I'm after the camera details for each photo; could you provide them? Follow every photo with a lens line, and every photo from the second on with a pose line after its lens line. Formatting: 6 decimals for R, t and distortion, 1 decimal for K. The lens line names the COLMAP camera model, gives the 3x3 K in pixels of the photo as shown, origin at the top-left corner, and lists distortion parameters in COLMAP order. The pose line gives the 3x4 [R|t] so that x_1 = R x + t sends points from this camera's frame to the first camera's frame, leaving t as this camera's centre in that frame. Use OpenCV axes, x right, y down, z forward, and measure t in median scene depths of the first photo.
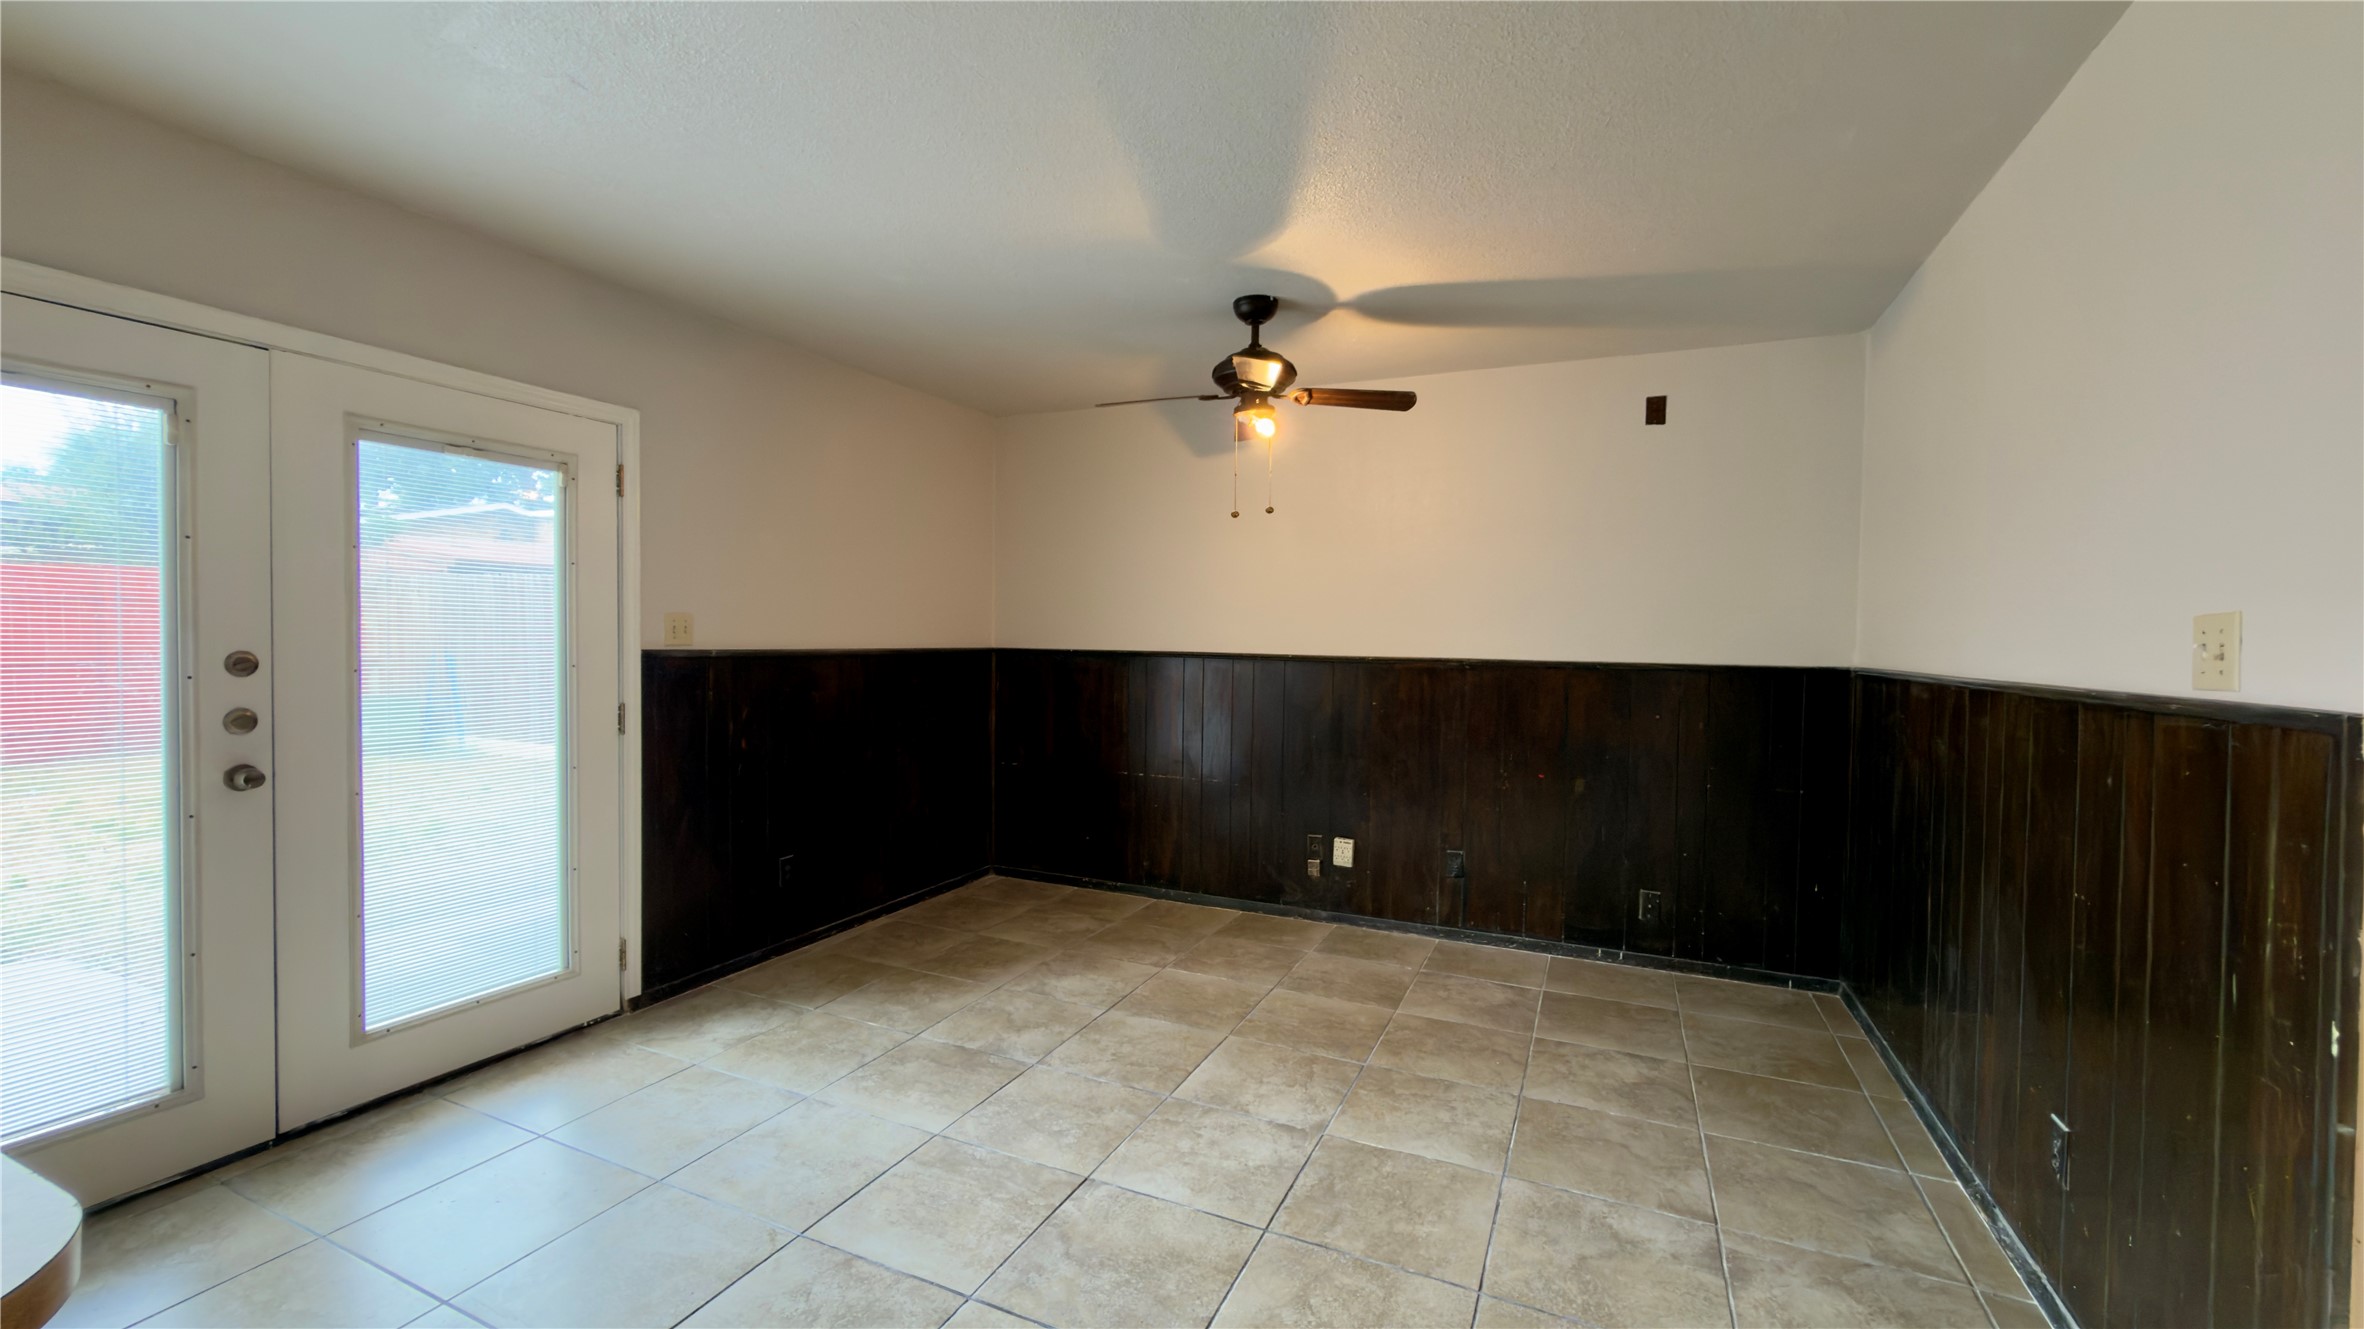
lens RADIAL K [[939.5, 0, 1186.5], [0, 939.5, 662.2], [0, 0, 1]] dist [-0.000287, 0.000252]
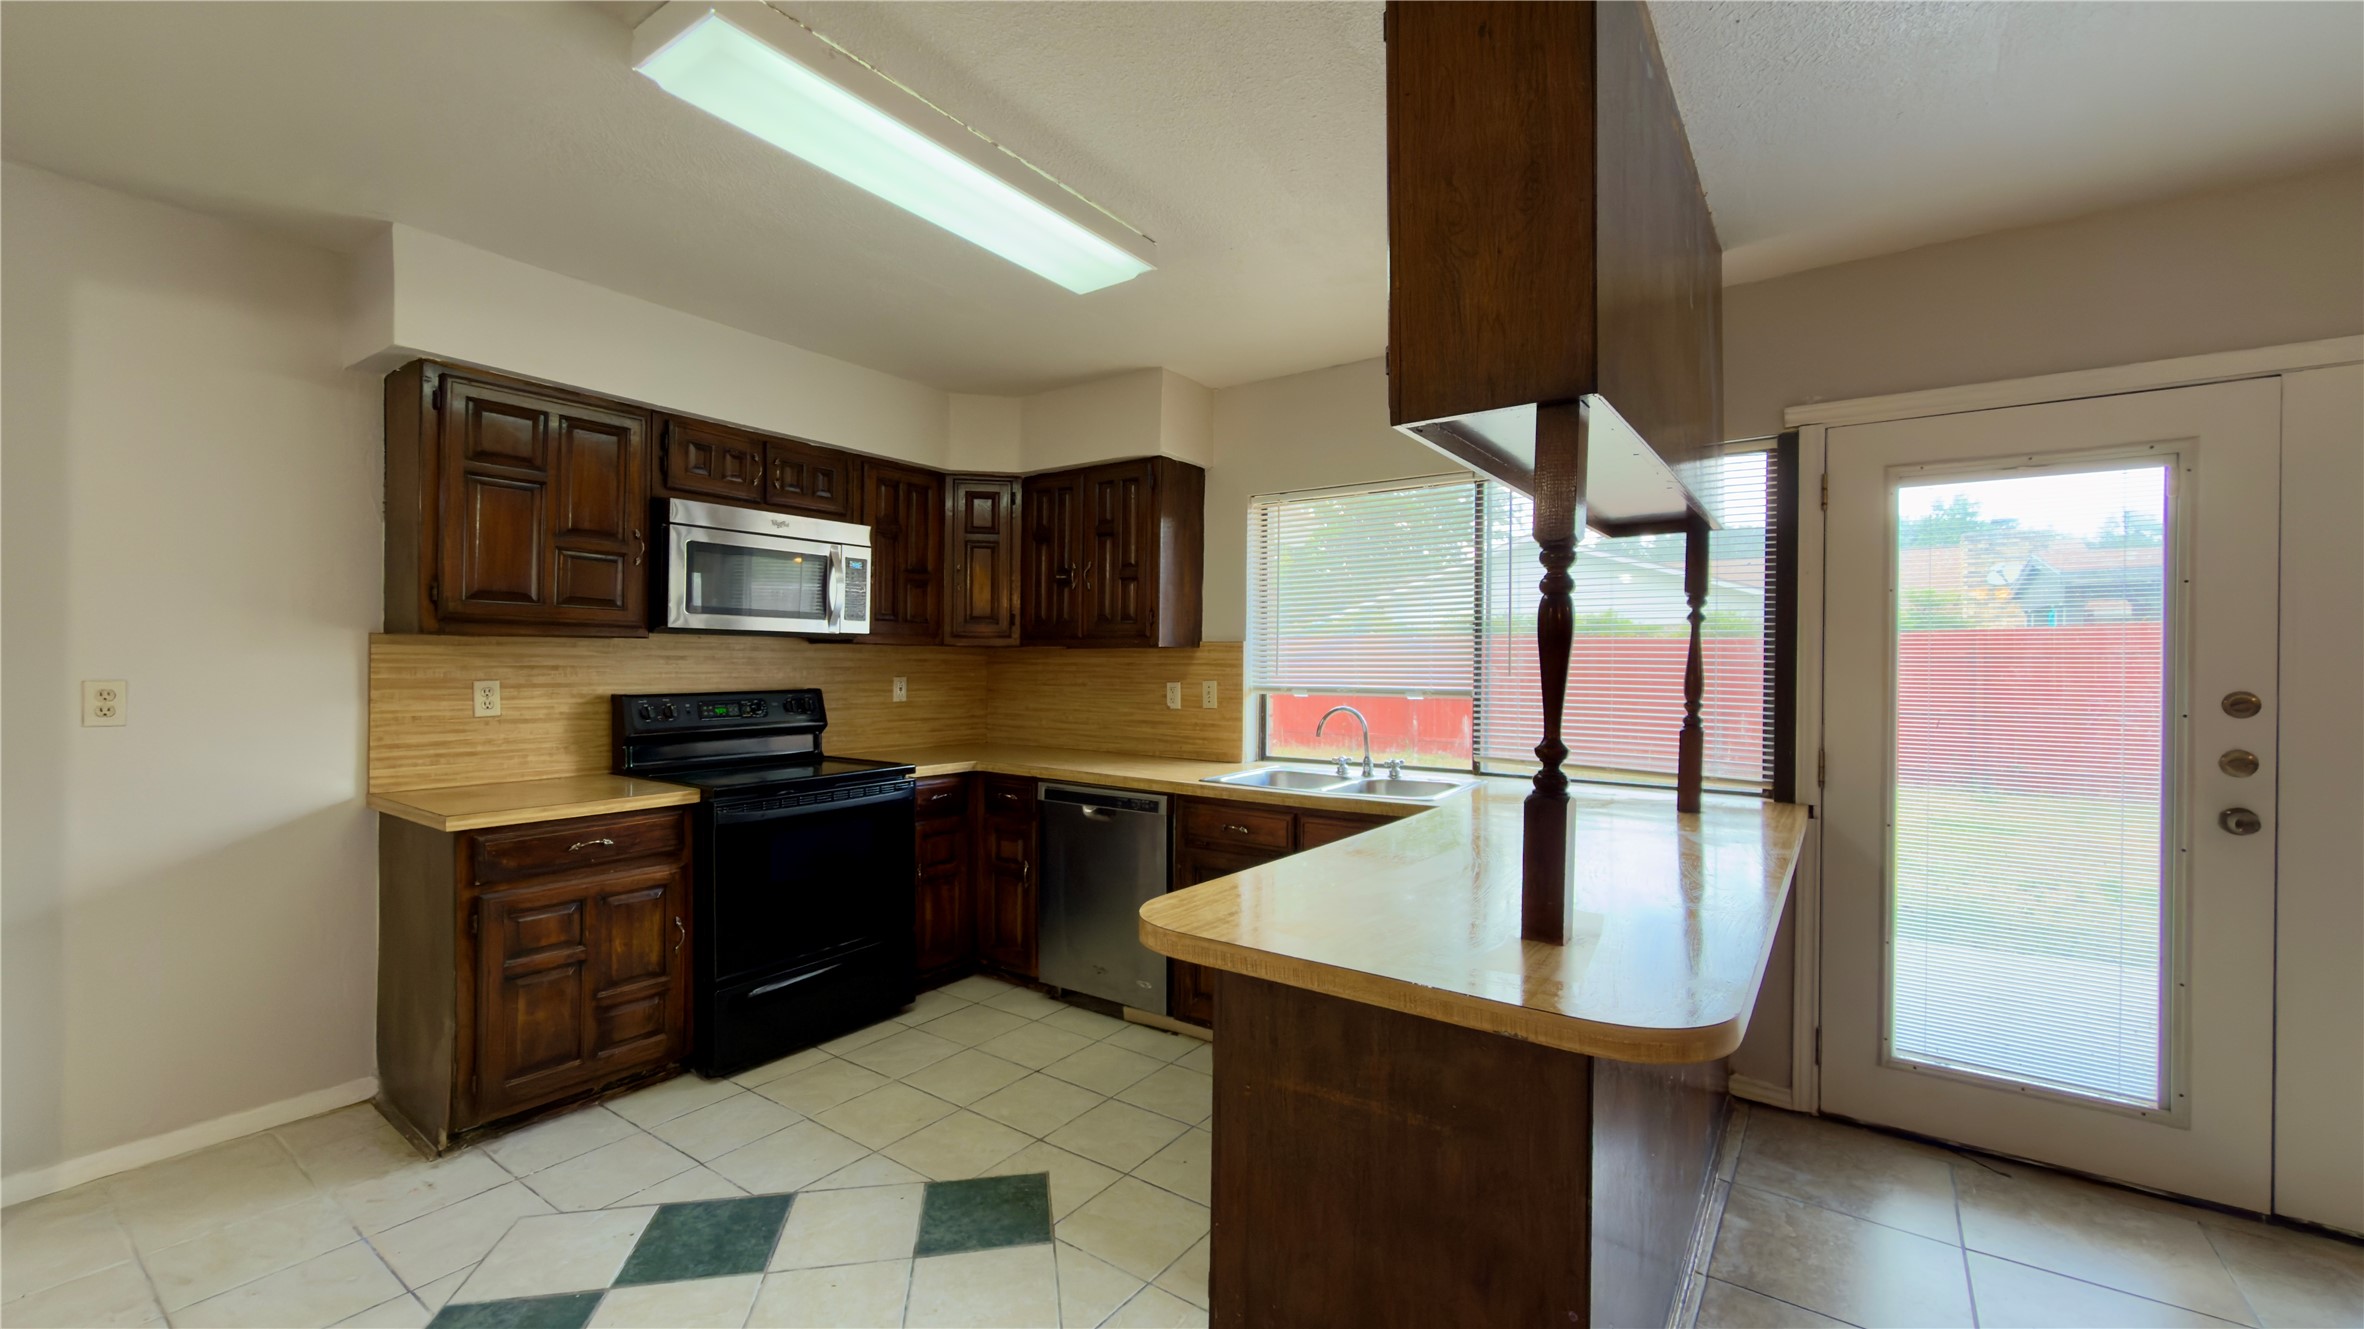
lens RADIAL K [[939.5, 0, 1180.6], [0, 939.5, 668.6], [0, 0, 1]] dist [-0.000287, 0.000252]
pose [[-0.198530, -0.013484, -0.980002, 0.170309], [-0.036109, 0.999327, -0.006435, 0.009974], [0.979429, 0.034109, -0.198884, 0.111231]]
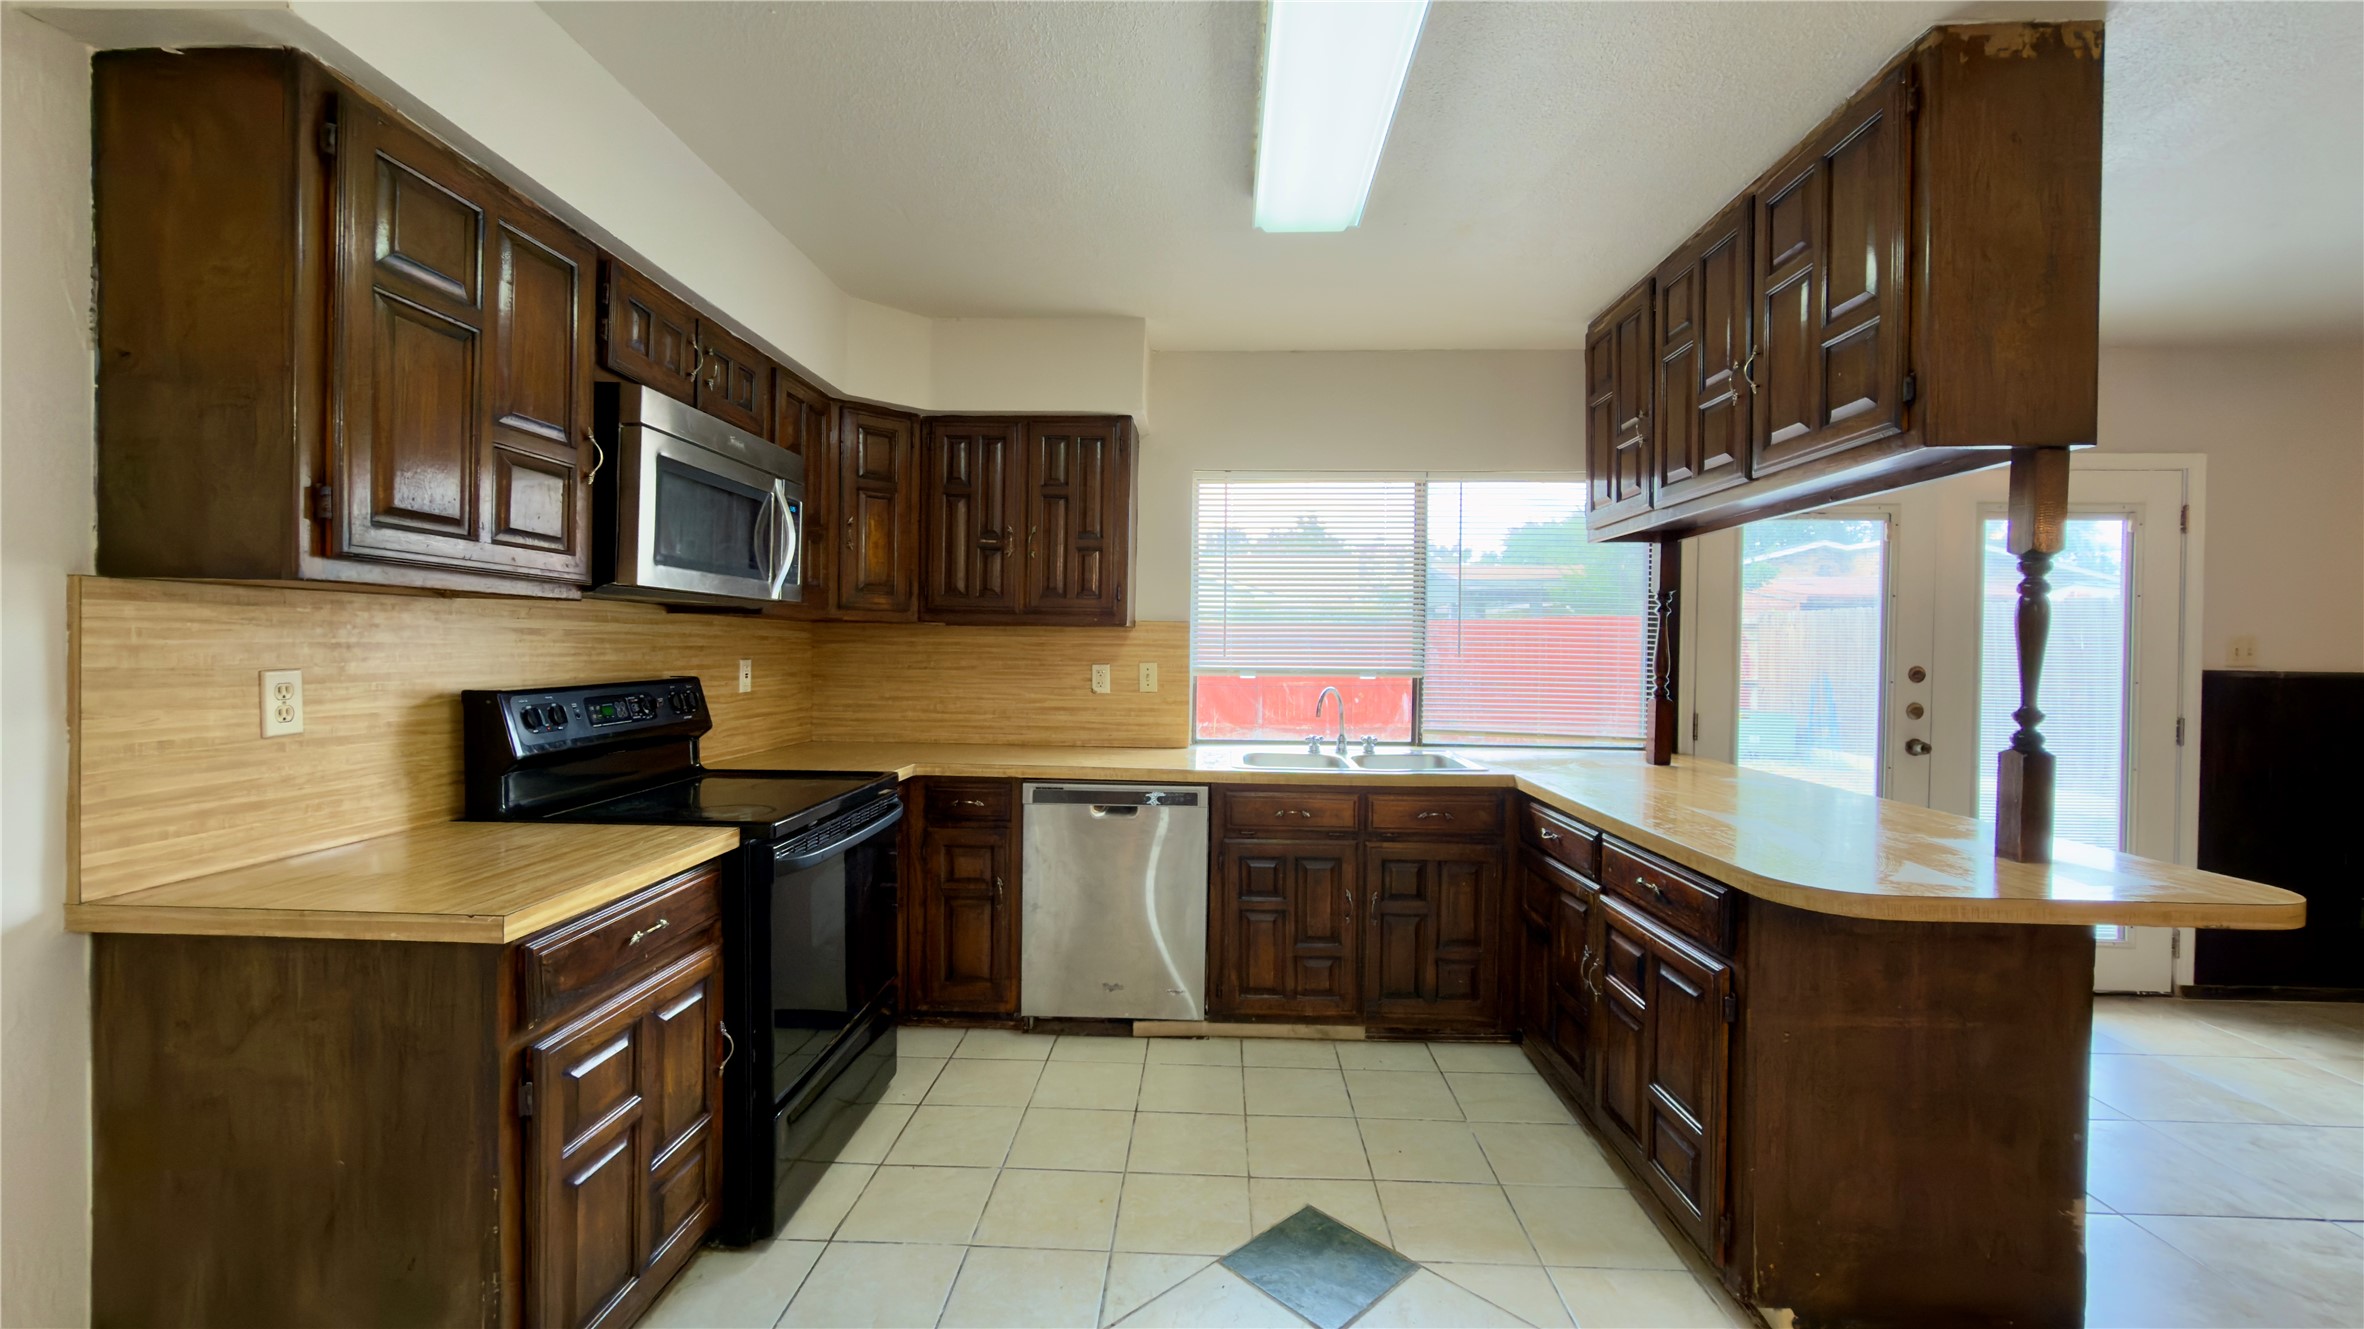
lens RADIAL K [[939.5, 0, 1177.2], [0, 939.5, 668.8], [0, 0, 1]] dist [-0.000287, 0.000252]
pose [[0.368835, 0.006981, -0.929469, -0.004266], [-0.029680, 0.999550, -0.004271, 0.035003], [0.929021, 0.029162, 0.368876, -0.717562]]
